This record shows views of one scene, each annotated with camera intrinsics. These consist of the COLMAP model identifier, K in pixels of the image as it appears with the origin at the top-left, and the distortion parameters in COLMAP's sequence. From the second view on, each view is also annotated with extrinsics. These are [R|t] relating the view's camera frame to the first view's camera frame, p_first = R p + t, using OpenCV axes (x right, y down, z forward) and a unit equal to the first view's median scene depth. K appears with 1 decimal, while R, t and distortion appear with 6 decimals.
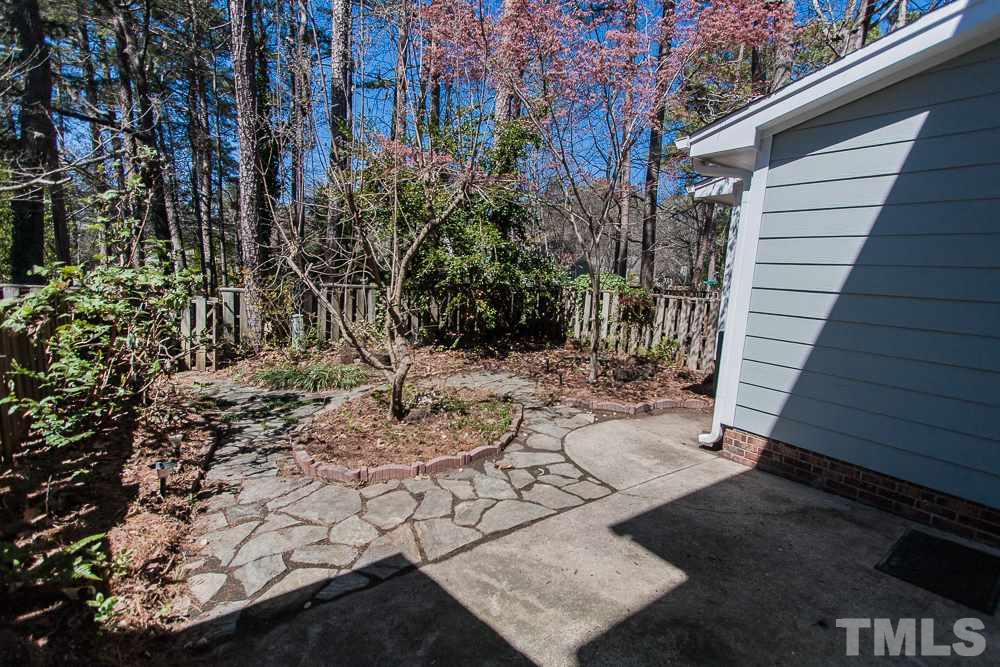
lens RADIAL K [[459.3, 0, 503.6], [0, 459.3, 337.0], [0, 0, 1]] dist [0.007060, -0.003674]
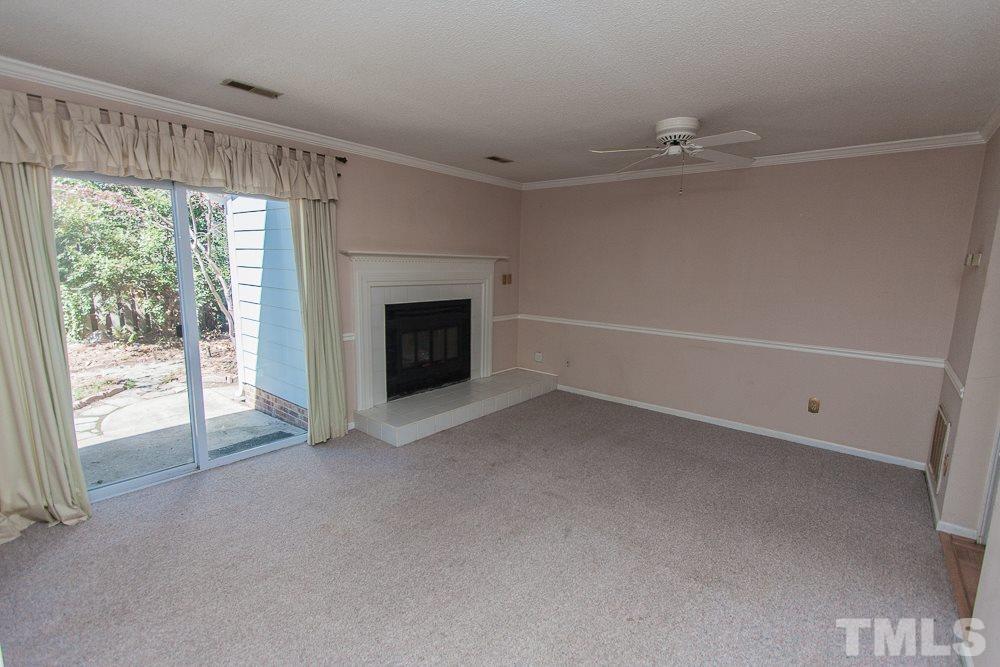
lens RADIAL K [[459.3, 0, 504.4], [0, 459.3, 339.0], [0, 0, 1]] dist [0.007060, -0.003674]
pose [[0.965320, -0.087573, 0.245945, 1.132267], [0.077701, 0.995743, 0.049582, 0.069661], [-0.249240, -0.028753, 0.968015, -0.672202]]
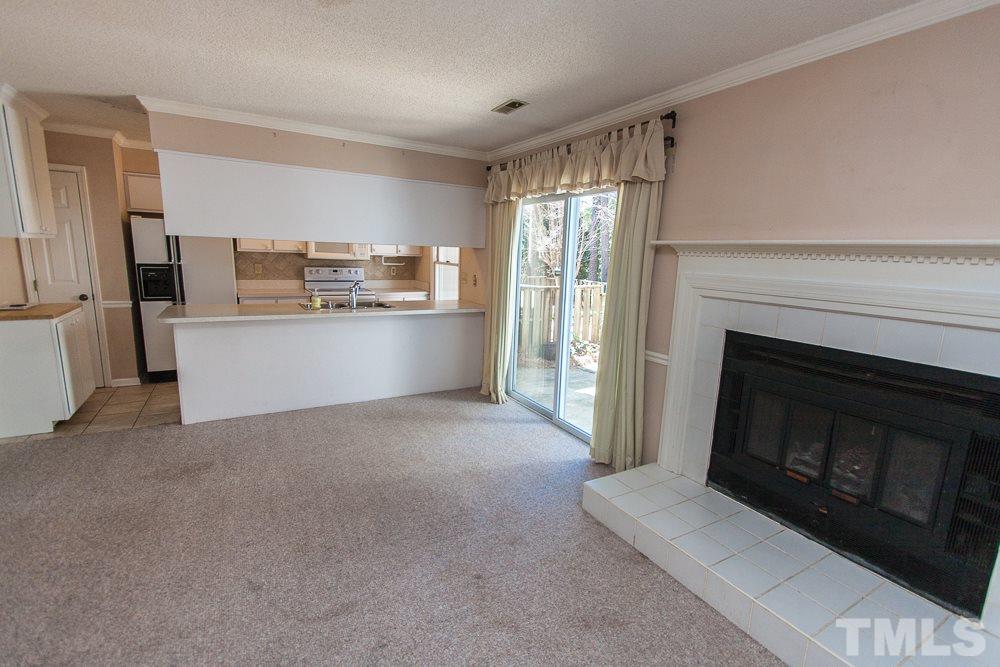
lens RADIAL K [[459.3, 0, 503.5], [0, 459.3, 335.9], [0, 0, 1]] dist [0.007060, -0.003674]
pose [[-0.092336, 0.107700, -0.989886, 1.916102], [-0.182417, 0.975479, 0.123148, -0.003214], [0.978876, 0.191943, -0.070425, 0.330076]]
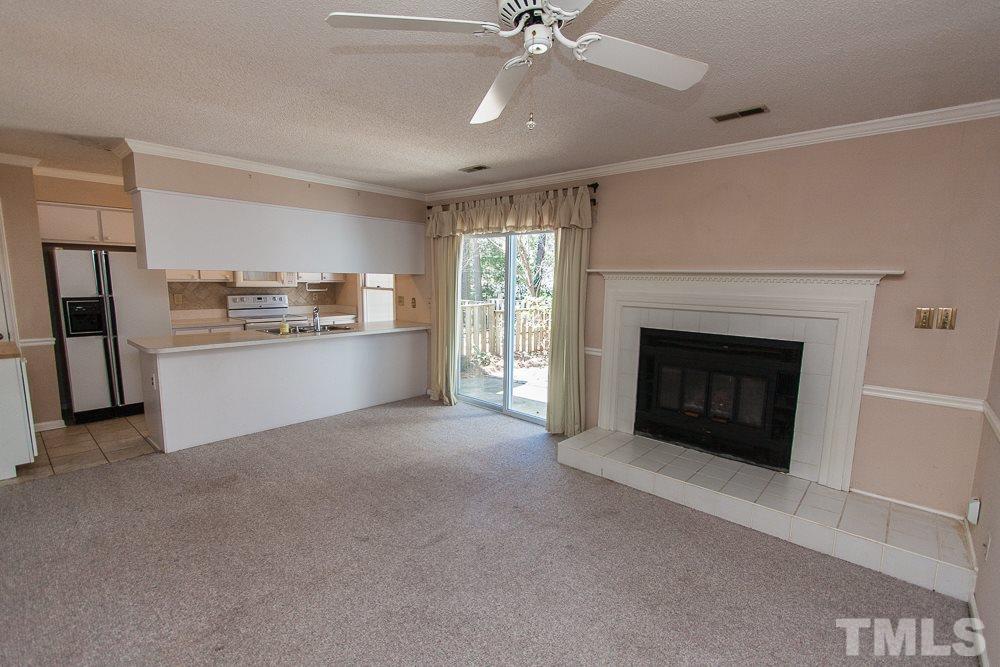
lens RADIAL K [[459.3, 0, 505.1], [0, 459.3, 341.0], [0, 0, 1]] dist [0.007060, -0.003674]
pose [[0.220352, 0.071453, -0.972800, 2.176724], [-0.140079, 0.989294, 0.040935, 0.047191], [0.965310, 0.127249, 0.228002, 0.049353]]
